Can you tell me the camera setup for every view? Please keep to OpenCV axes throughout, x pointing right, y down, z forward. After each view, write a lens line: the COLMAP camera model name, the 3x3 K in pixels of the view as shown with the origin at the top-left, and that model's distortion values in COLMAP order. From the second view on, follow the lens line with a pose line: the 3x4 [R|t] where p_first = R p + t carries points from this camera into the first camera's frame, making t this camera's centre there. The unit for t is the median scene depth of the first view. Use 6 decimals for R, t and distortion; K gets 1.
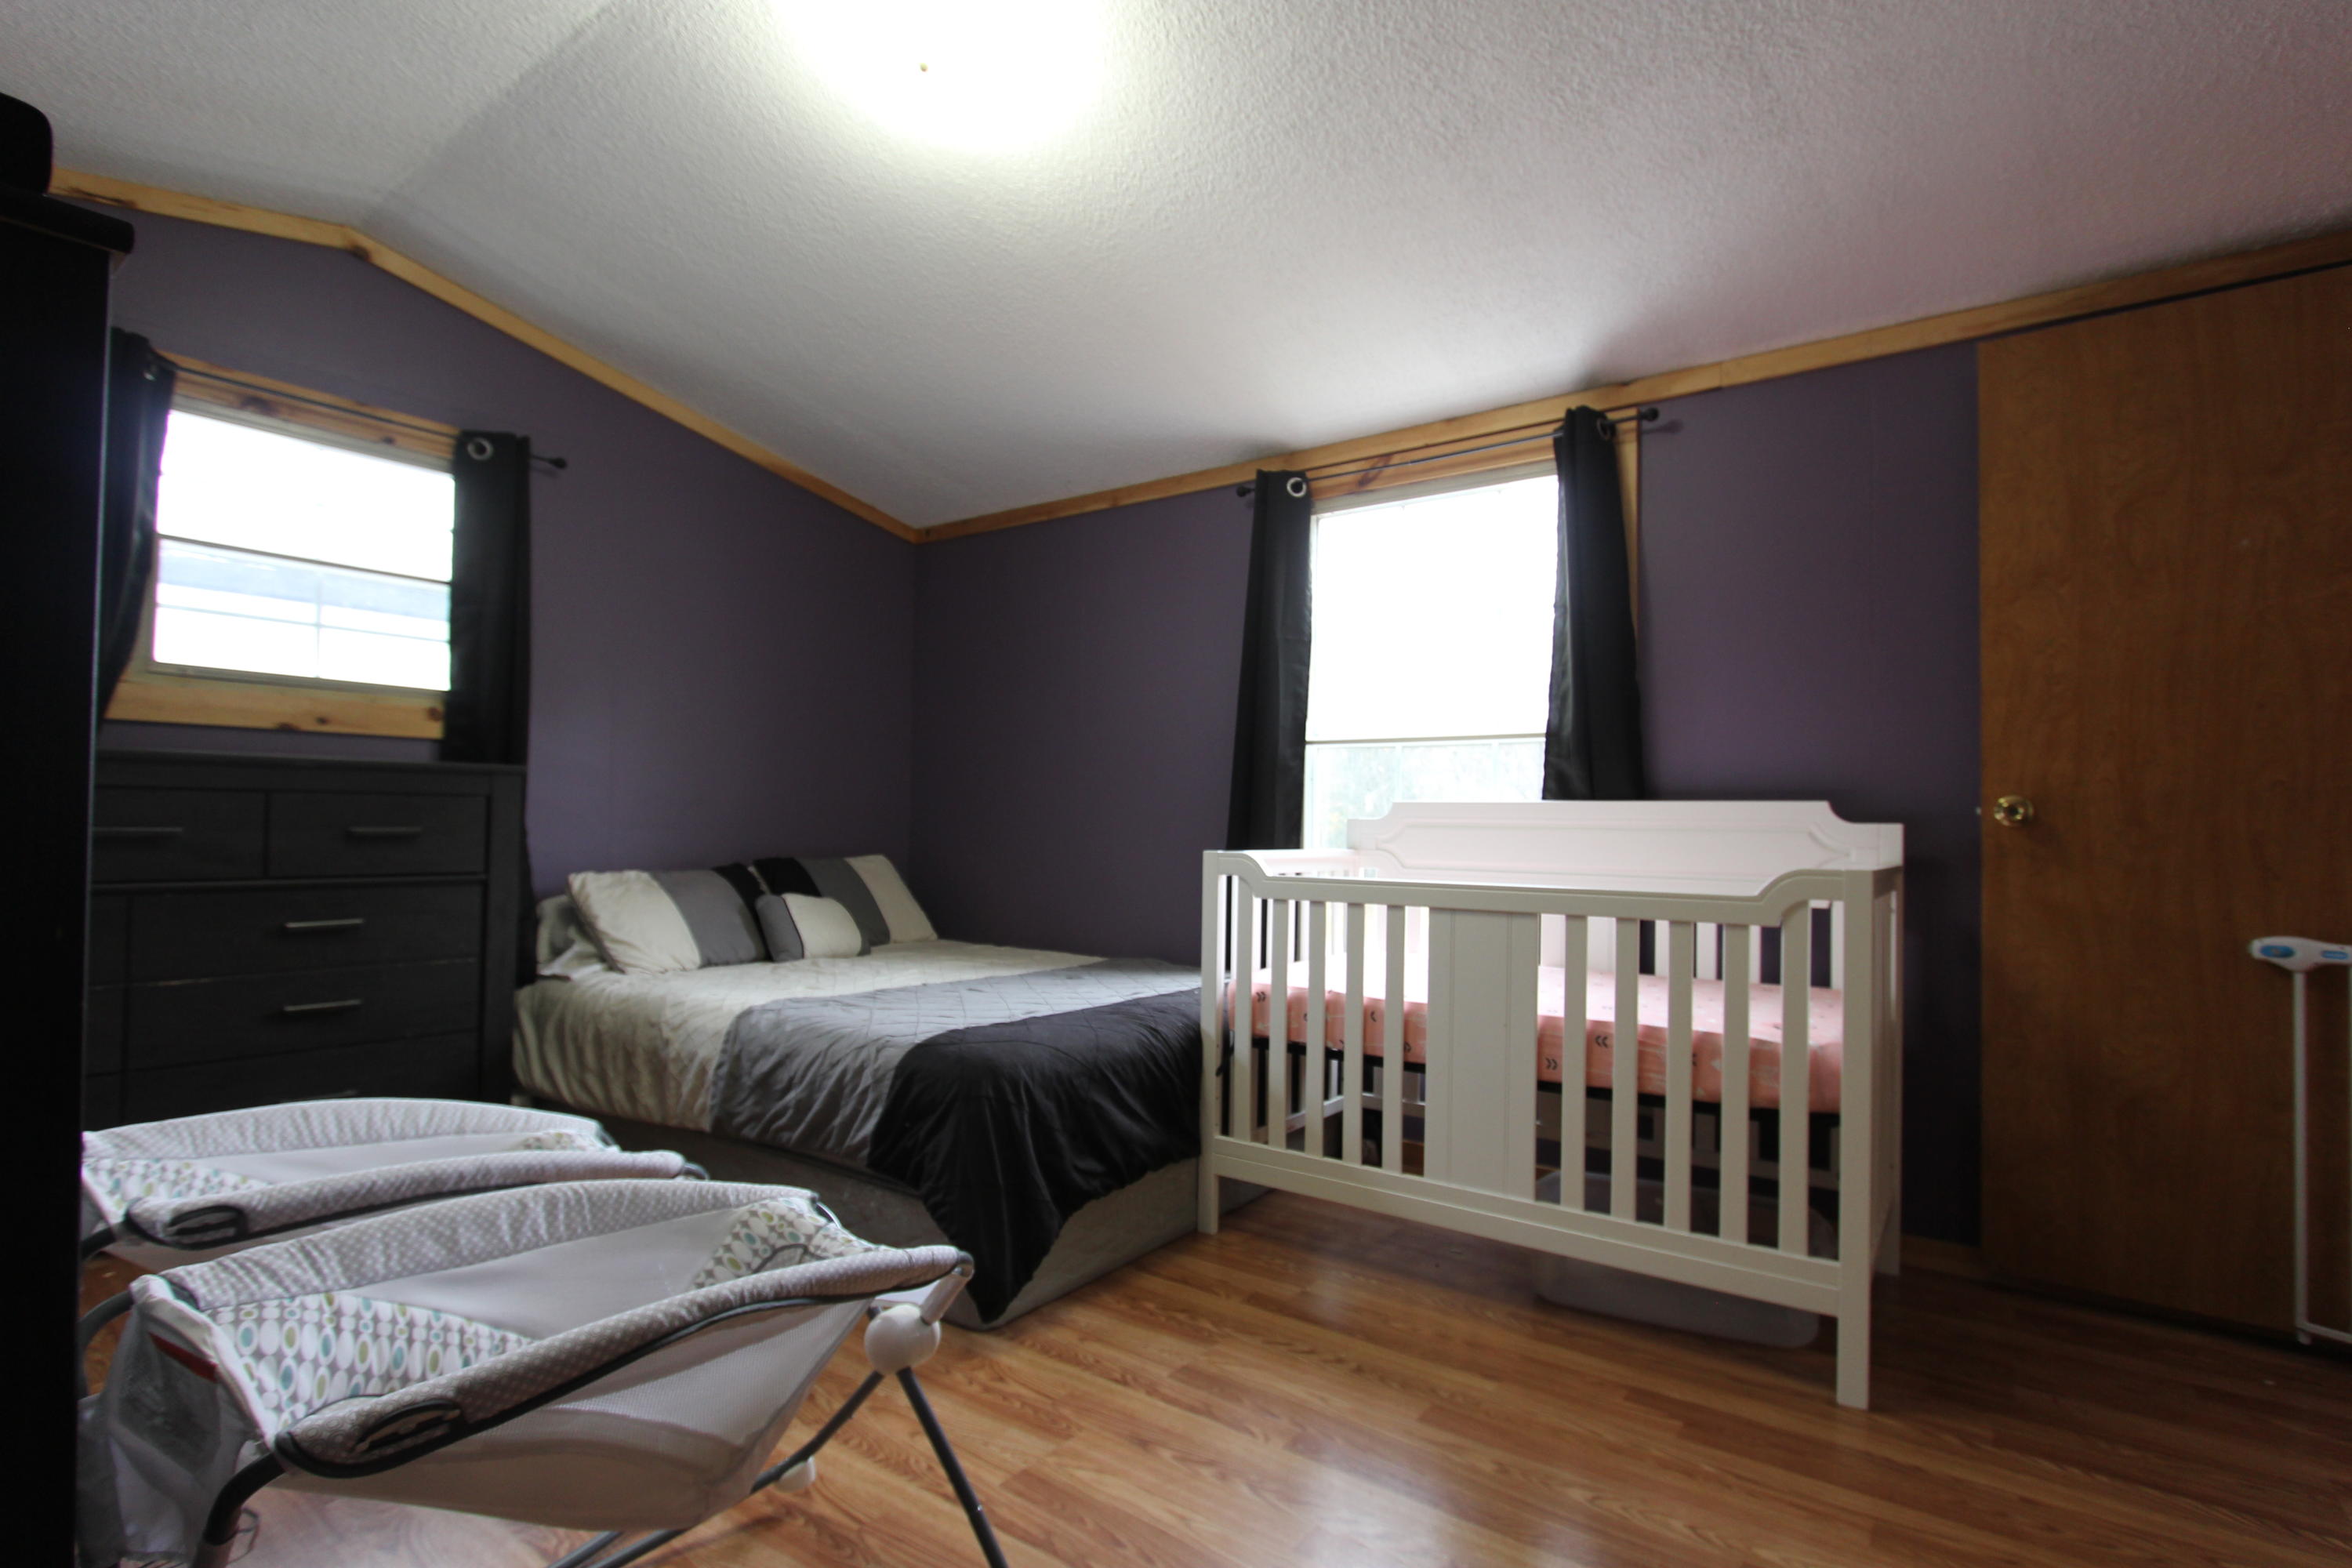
lens RADIAL K [[1098.6, 0, 1194.7], [0, 1098.6, 809.1], [0, 0, 1]] dist [-0.012995, 0.000469]
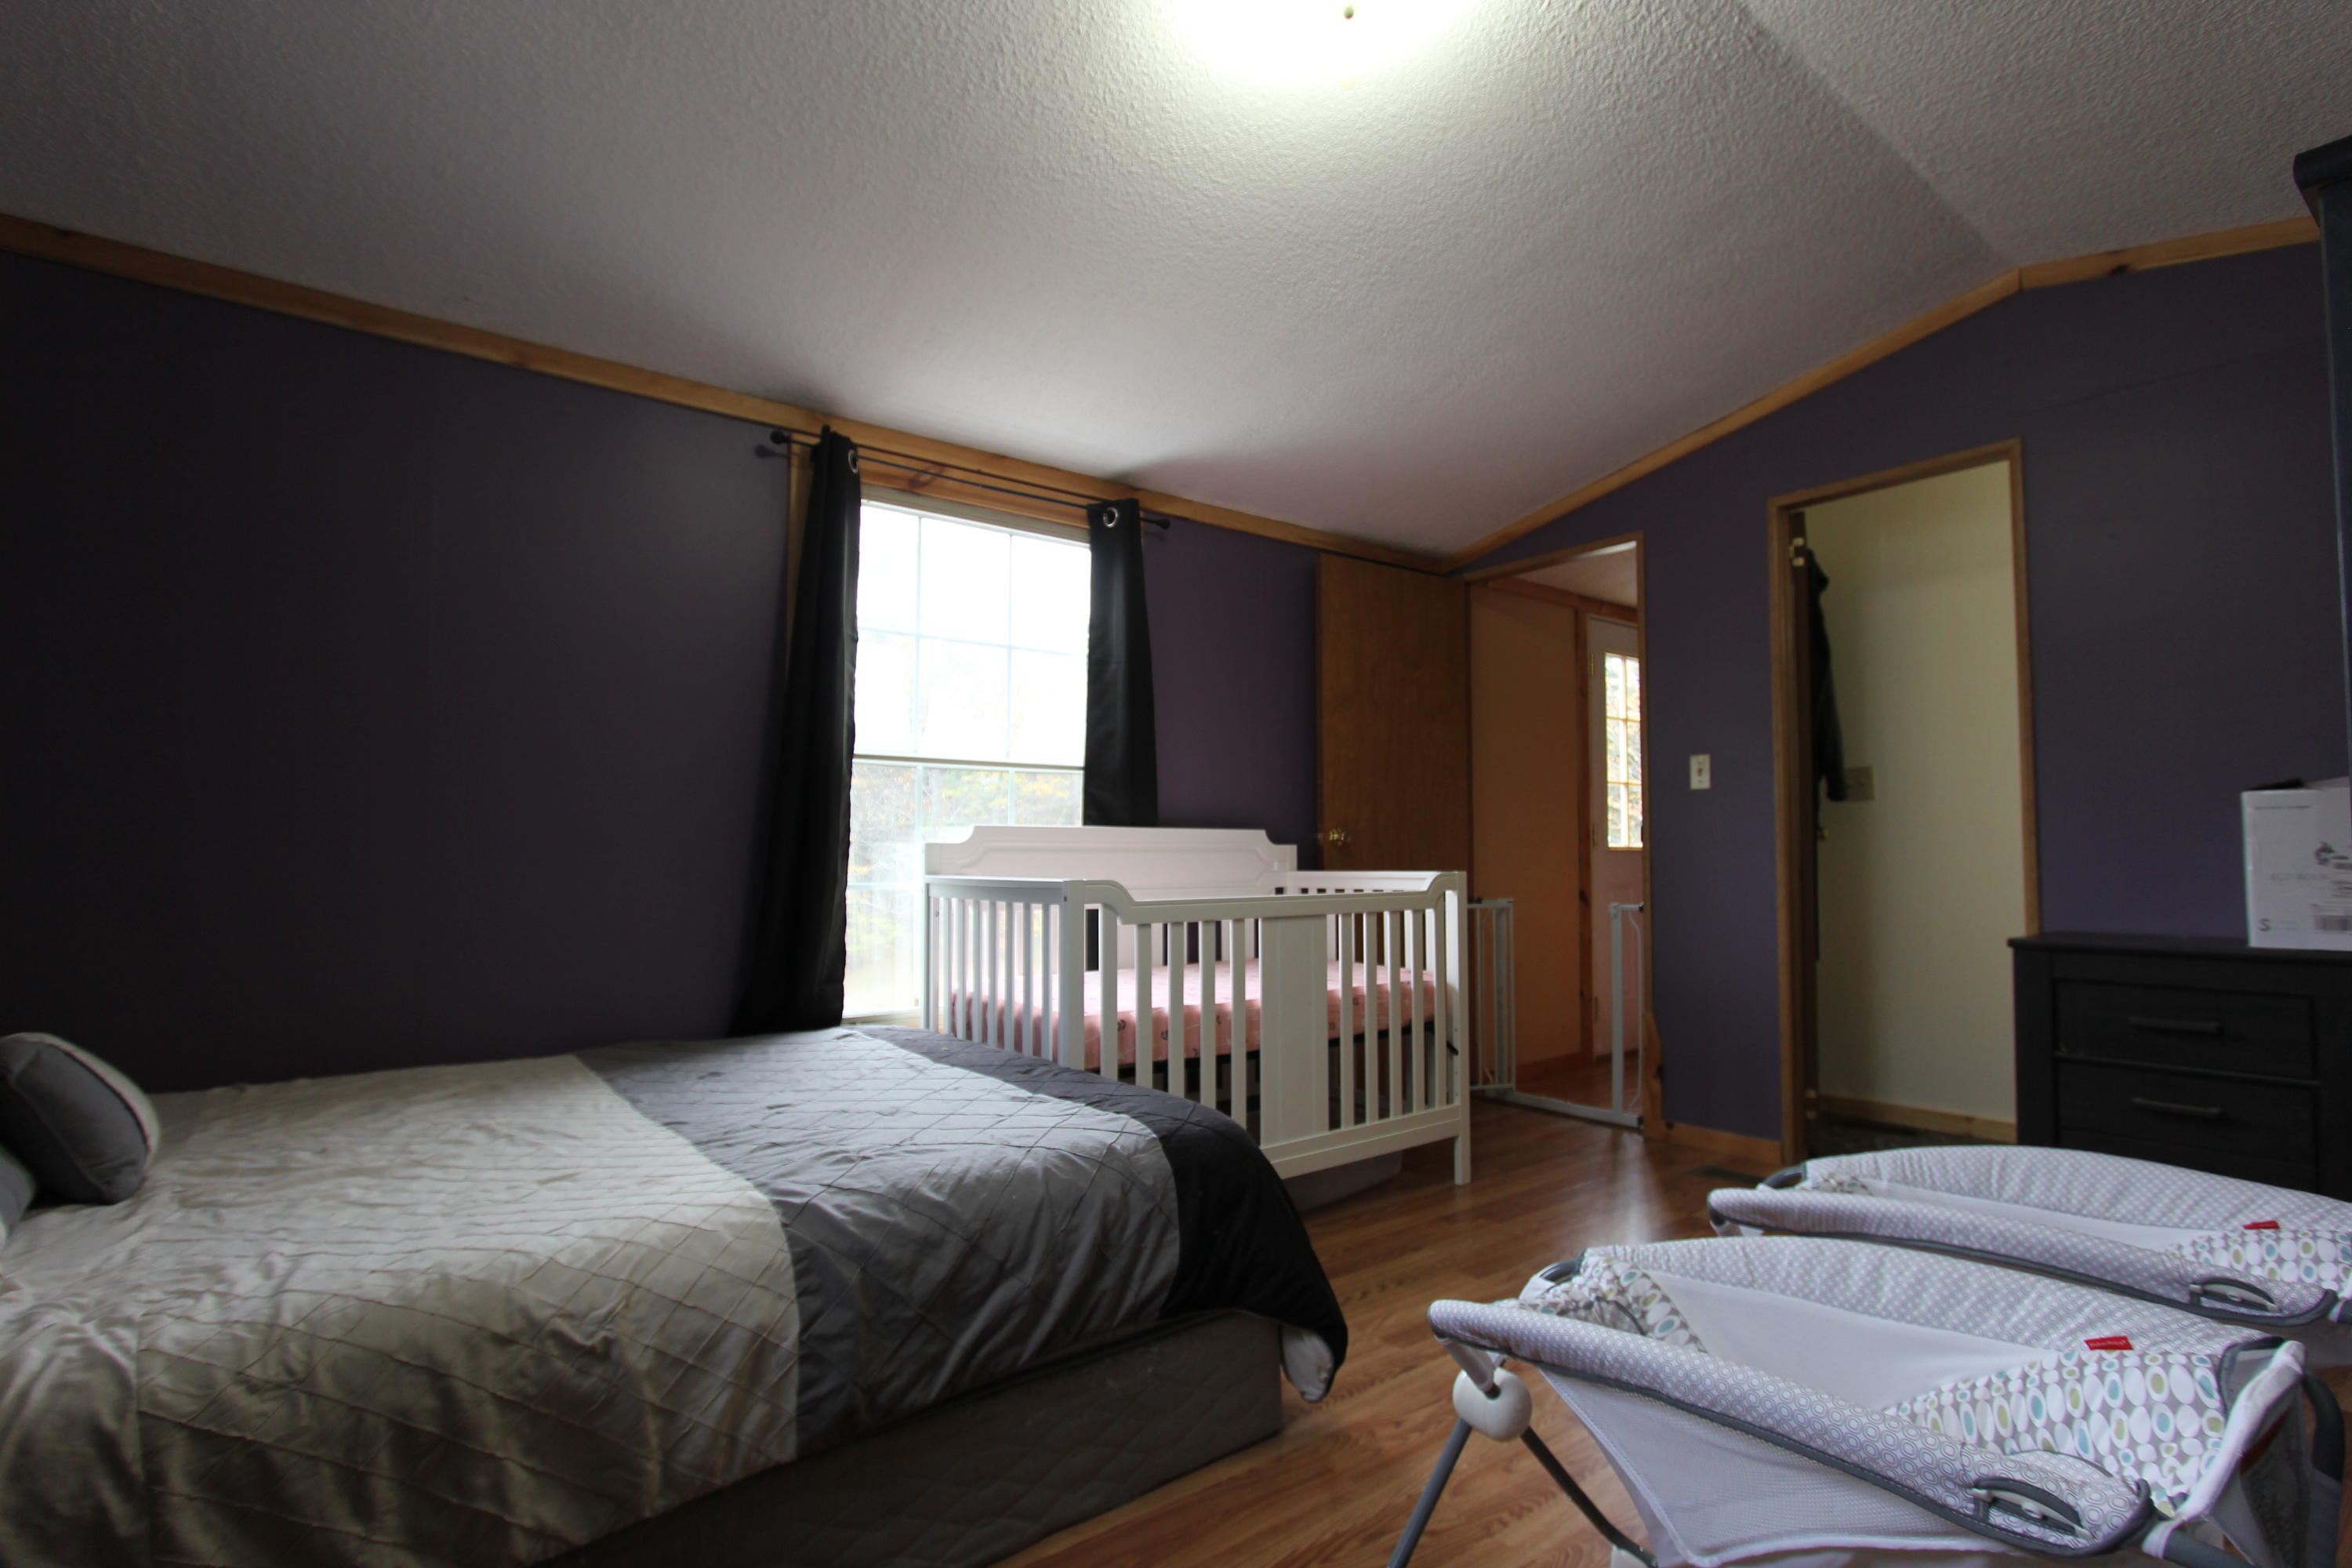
lens RADIAL K [[1098.6, 0, 1194.7], [0, 1098.6, 809.1], [0, 0, 1]] dist [-0.012995, 0.000469]
pose [[0.297545, 0.022978, 0.954431, -0.849684], [-0.006890, 0.999736, -0.021921, -0.001945], [-0.954683, -0.000054, 0.297625, 0.637485]]
